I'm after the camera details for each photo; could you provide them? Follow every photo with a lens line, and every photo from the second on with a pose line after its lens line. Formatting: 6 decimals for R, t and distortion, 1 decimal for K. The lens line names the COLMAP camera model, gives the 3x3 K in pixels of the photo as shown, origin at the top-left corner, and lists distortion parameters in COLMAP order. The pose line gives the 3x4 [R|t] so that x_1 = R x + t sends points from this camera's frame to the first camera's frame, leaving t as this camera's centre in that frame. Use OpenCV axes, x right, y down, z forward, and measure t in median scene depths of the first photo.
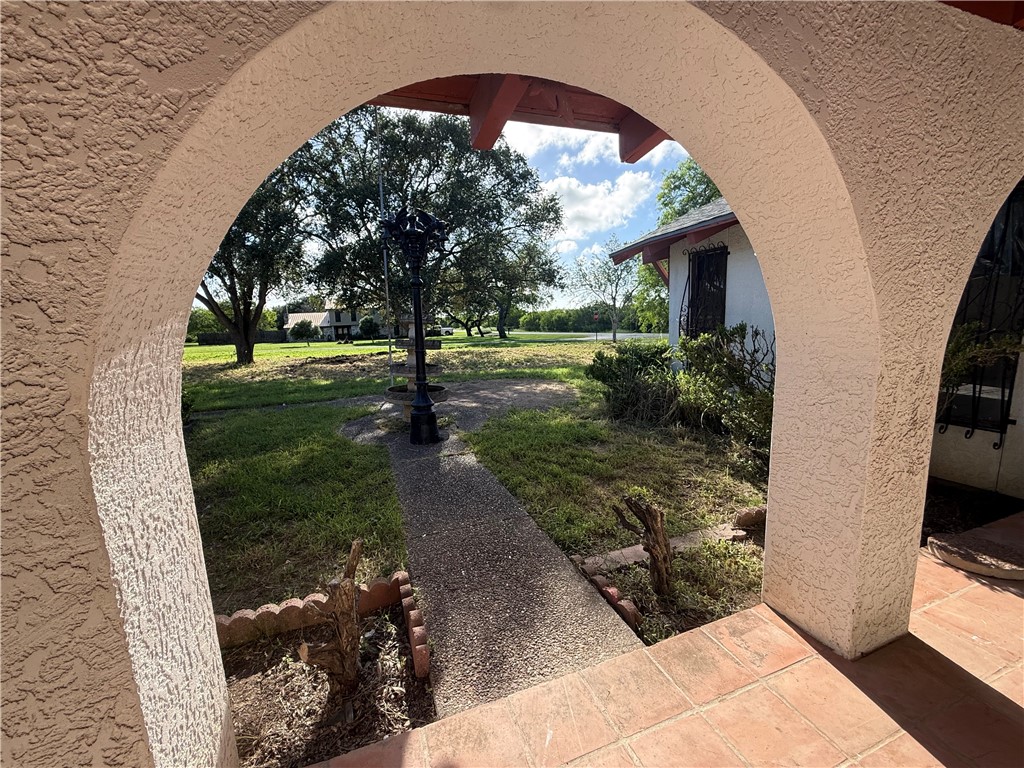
lens RADIAL K [[409.0, 0, 512.0], [0, 409.0, 384.0], [0, 0, 1]] dist [0.001894, -0.000066]
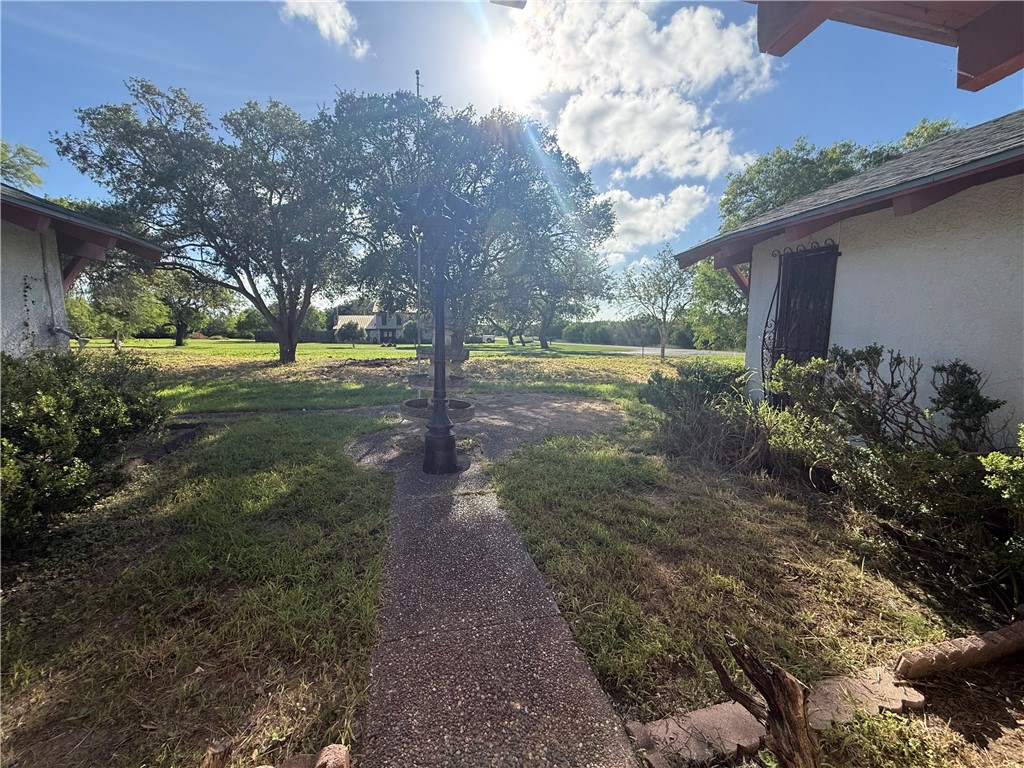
lens RADIAL K [[409.0, 0, 512.0], [0, 409.0, 384.0], [0, 0, 1]] dist [0.001894, -0.000066]
pose [[0.993840, 0.053397, -0.097113, 0.002054], [-0.055561, 0.998261, -0.019708, -0.014519], [0.095892, 0.024982, 0.995078, 0.101407]]
